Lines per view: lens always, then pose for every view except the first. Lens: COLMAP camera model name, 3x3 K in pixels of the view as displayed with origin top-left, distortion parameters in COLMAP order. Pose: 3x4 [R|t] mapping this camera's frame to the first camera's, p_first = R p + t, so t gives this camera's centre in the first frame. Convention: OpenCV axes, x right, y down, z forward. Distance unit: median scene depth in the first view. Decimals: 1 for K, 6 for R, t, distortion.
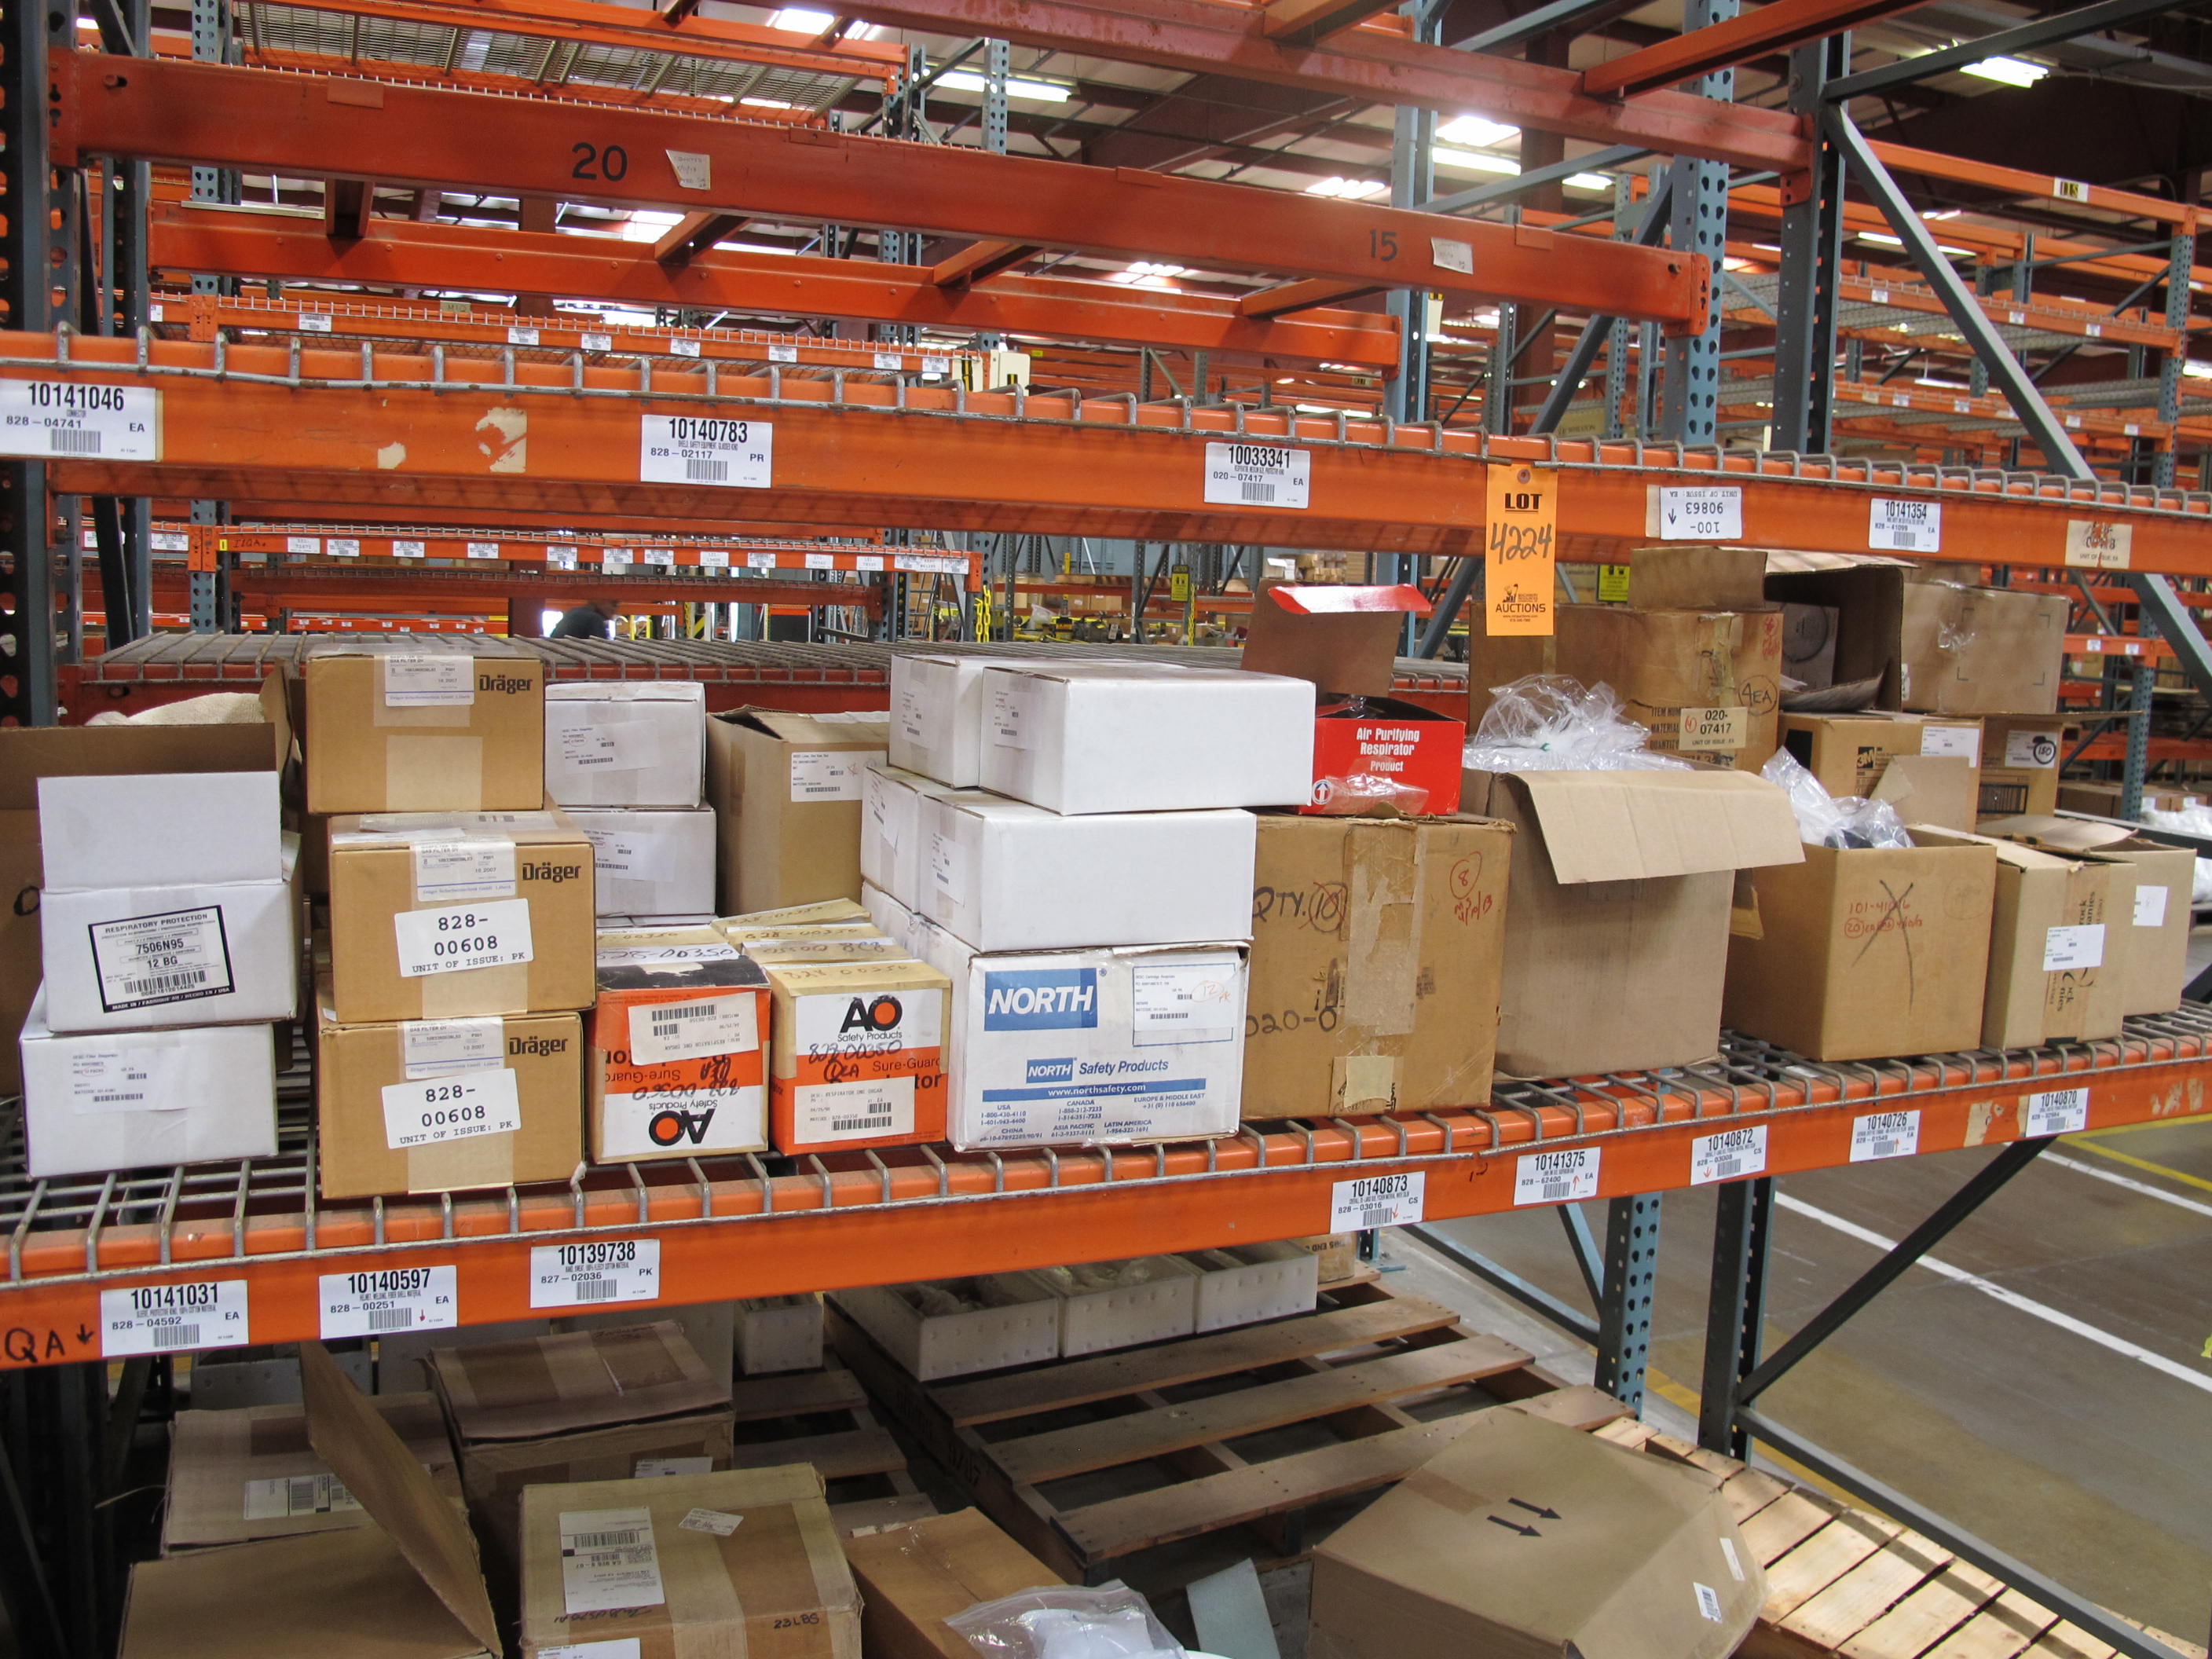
lens RADIAL K [[1868.5, 0, 1105.8], [0, 1868.5, 774.2], [0, 0, 1]] dist [-0.141690, 0.090716]
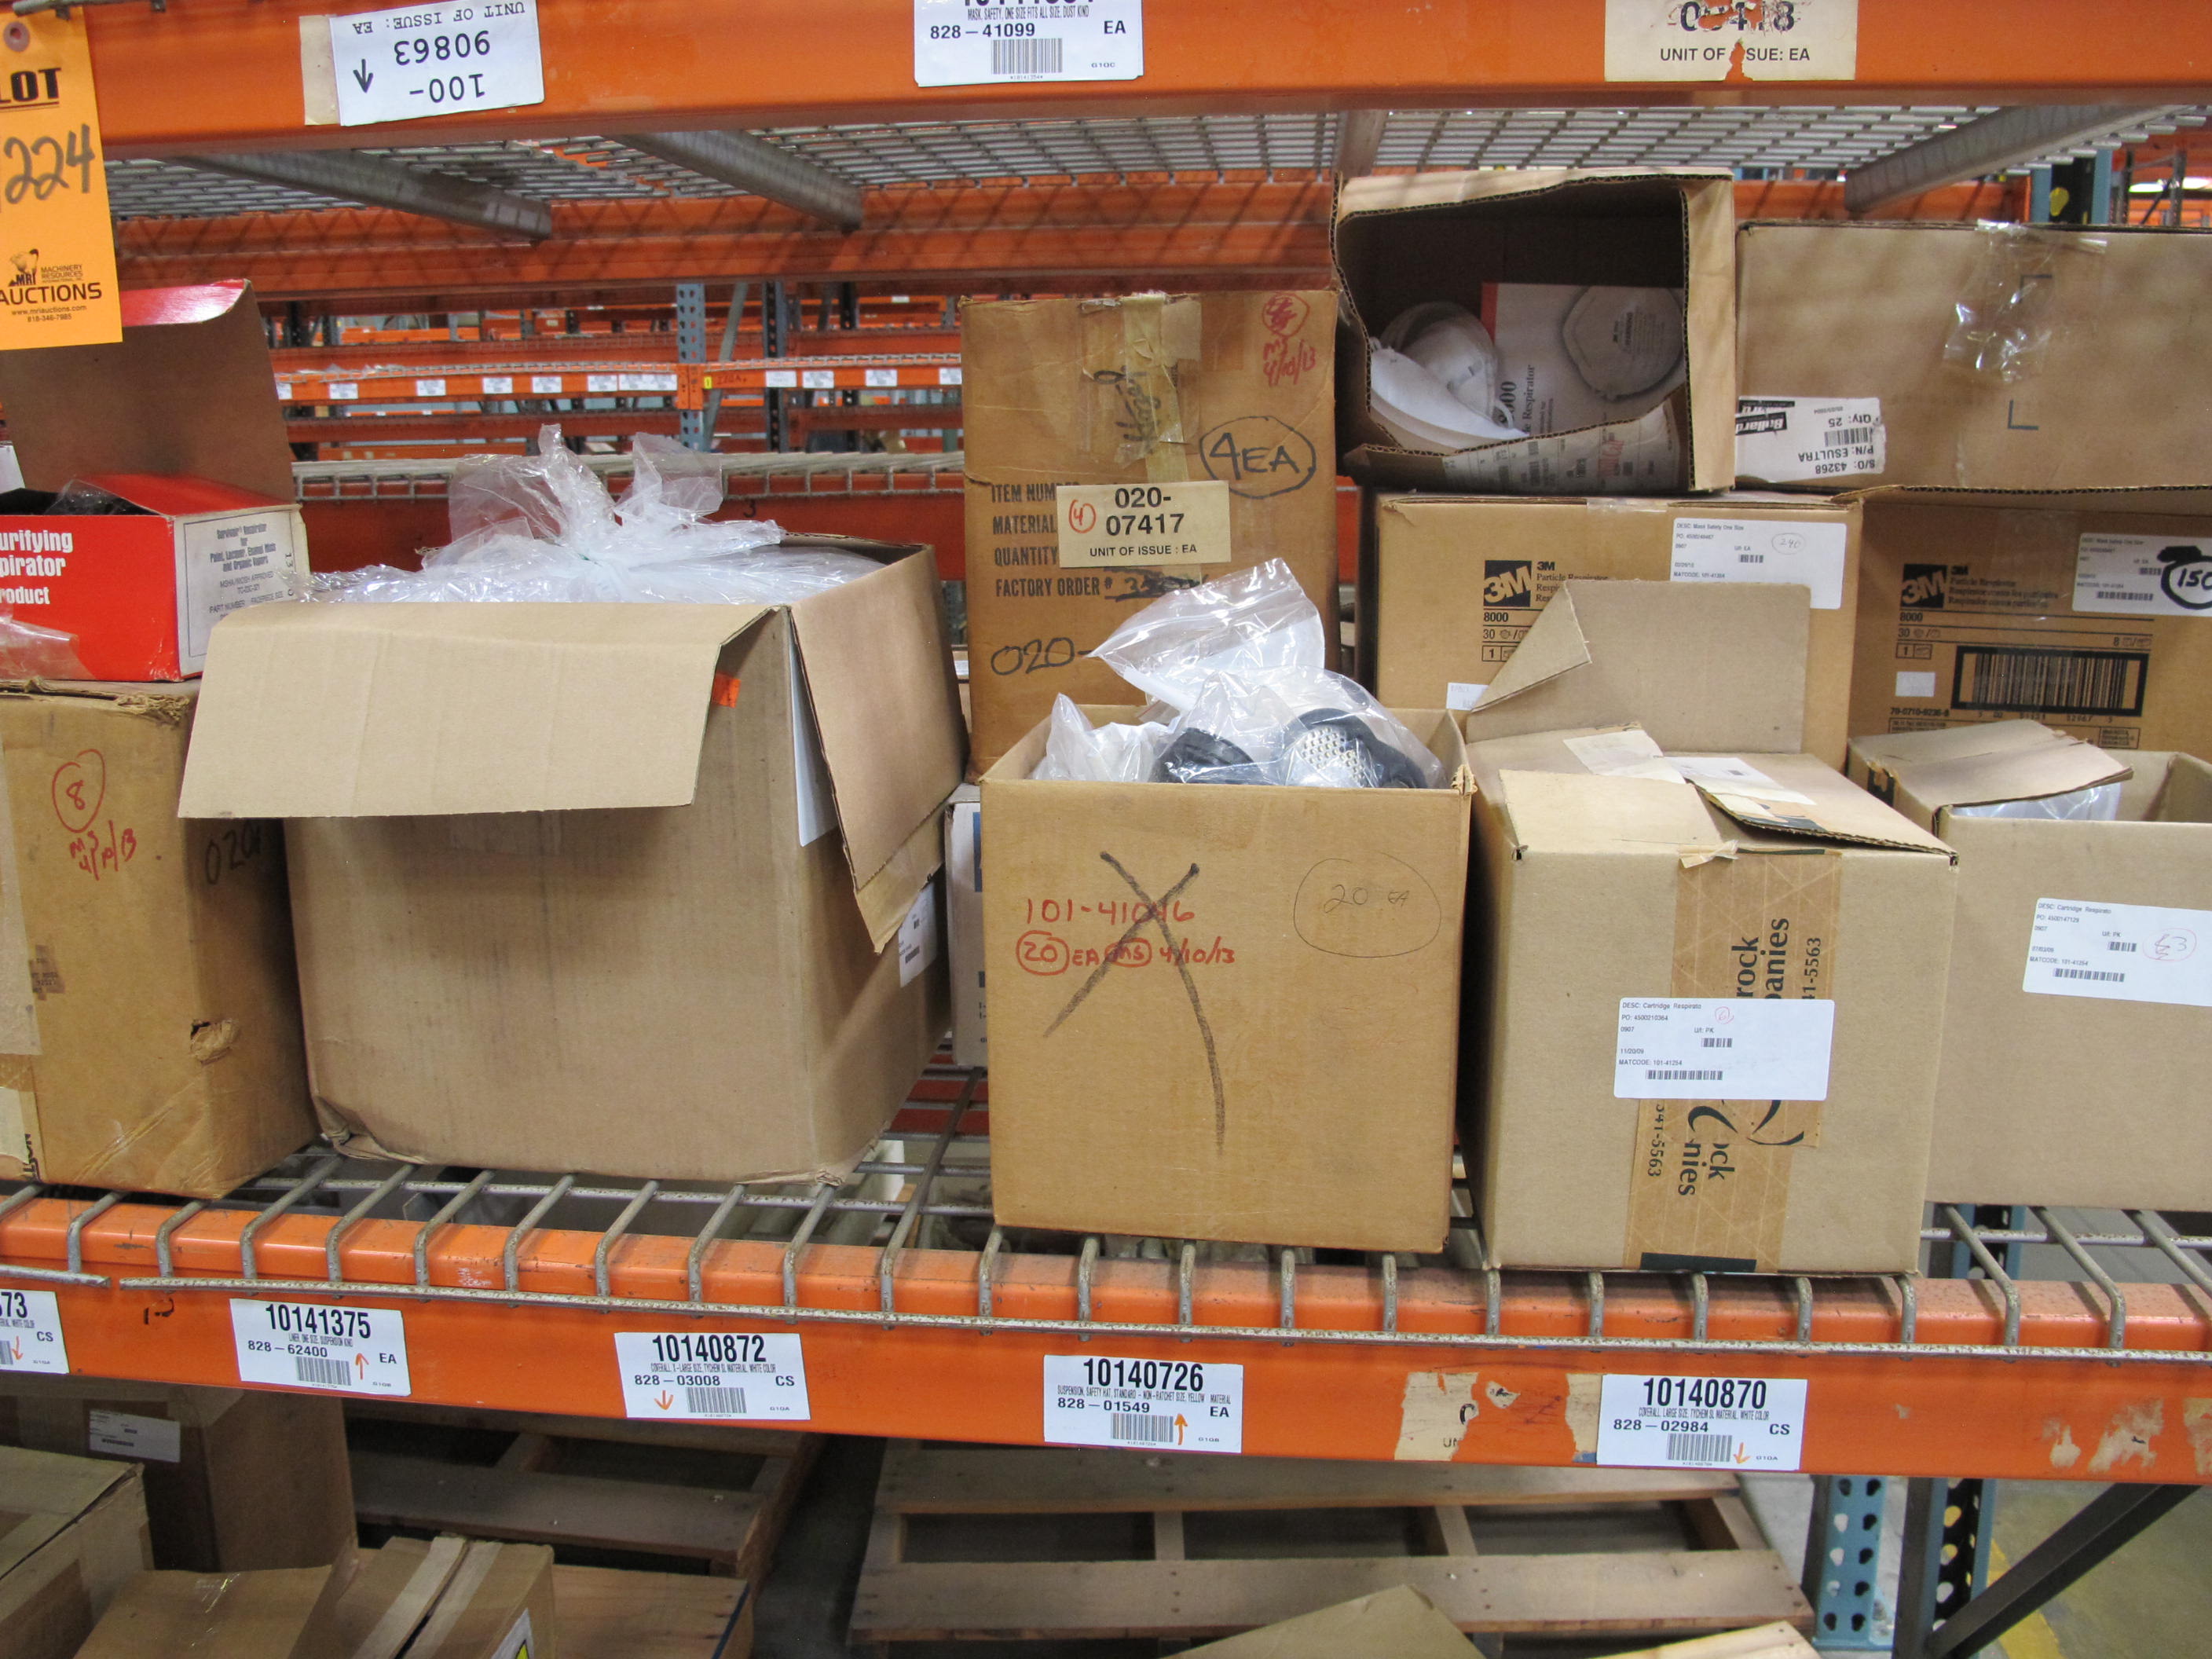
lens RADIAL K [[1868.5, 0, 1105.8], [0, 1868.5, 774.2], [0, 0, 1]] dist [-0.141690, 0.090716]
pose [[0.871185, 0.050627, -0.488337, 0.613578], [-0.009725, 0.996253, 0.085933, -0.000120], [0.490858, -0.070114, 0.868414, 0.576094]]
